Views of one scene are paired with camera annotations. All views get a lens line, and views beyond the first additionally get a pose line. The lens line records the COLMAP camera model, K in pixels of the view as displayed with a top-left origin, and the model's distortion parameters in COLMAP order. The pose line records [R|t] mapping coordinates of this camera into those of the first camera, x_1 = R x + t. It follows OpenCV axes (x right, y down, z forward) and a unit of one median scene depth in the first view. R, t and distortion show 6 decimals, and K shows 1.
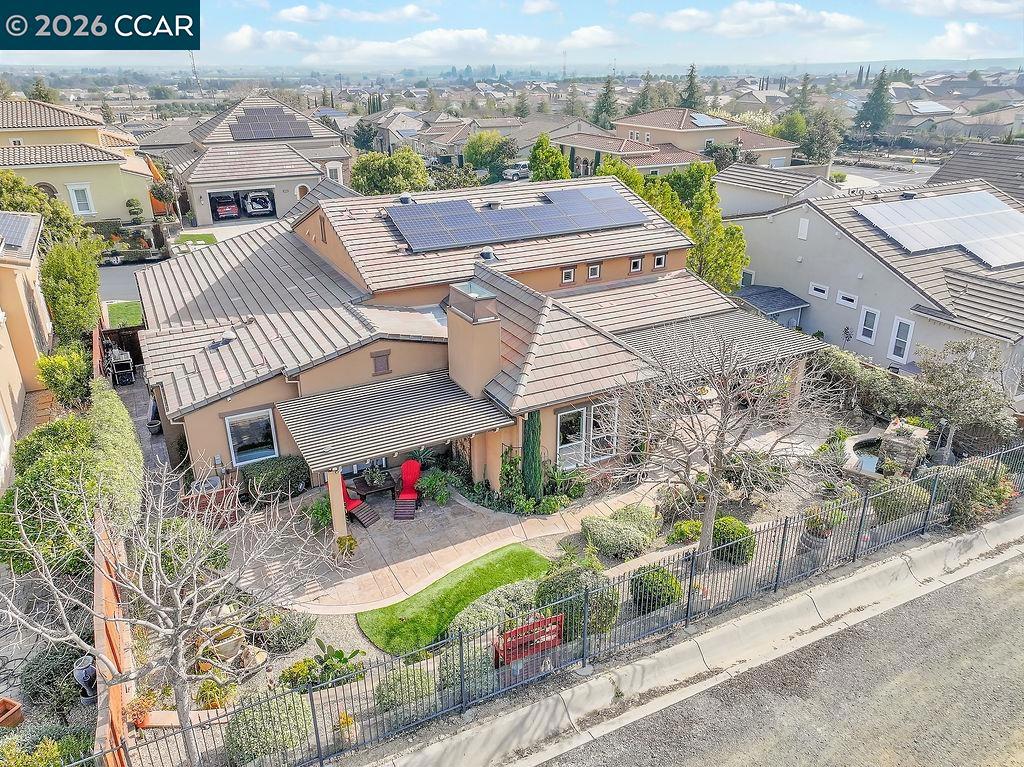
lens RADIAL K [[718.9, 0, 514.5], [0, 718.9, 379.9], [0, 0, 1]] dist [-0.001541, 0.015160]
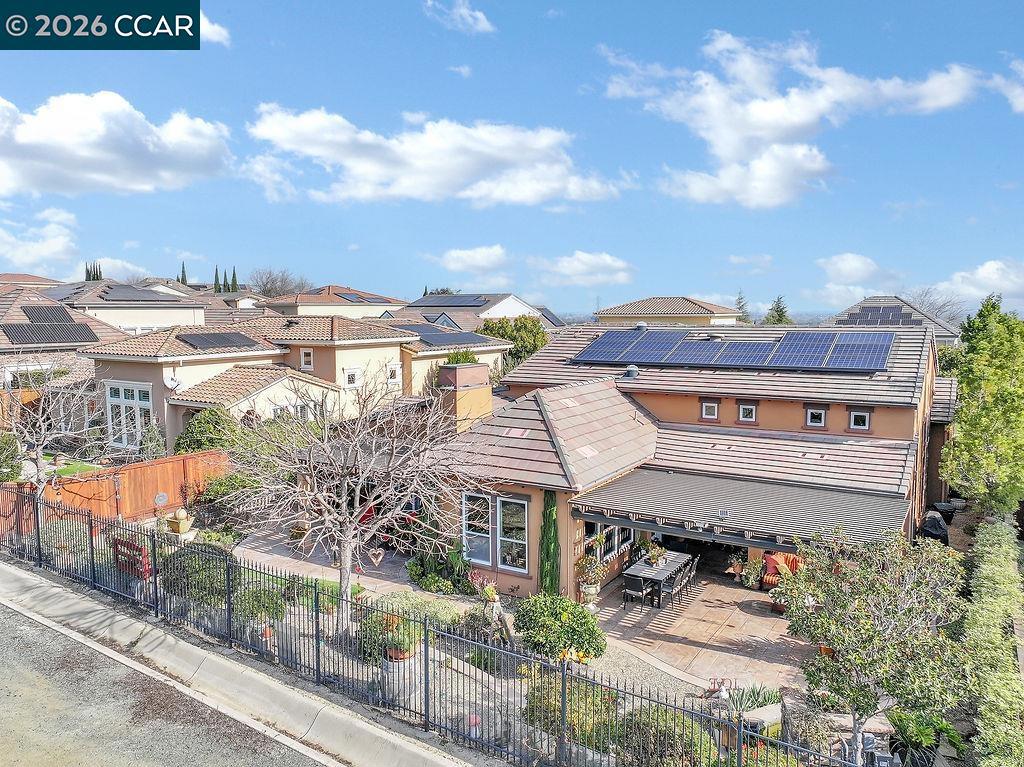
lens RADIAL K [[718.9, 0, 514.5], [0, 718.9, 379.9], [0, 0, 1]] dist [-0.001541, 0.015160]
pose [[0.509080, 0.088610, -0.856146, 0.999517], [-0.340420, 0.934311, -0.105720, -0.016451], [0.790539, 0.345269, 0.505804, 0.562255]]
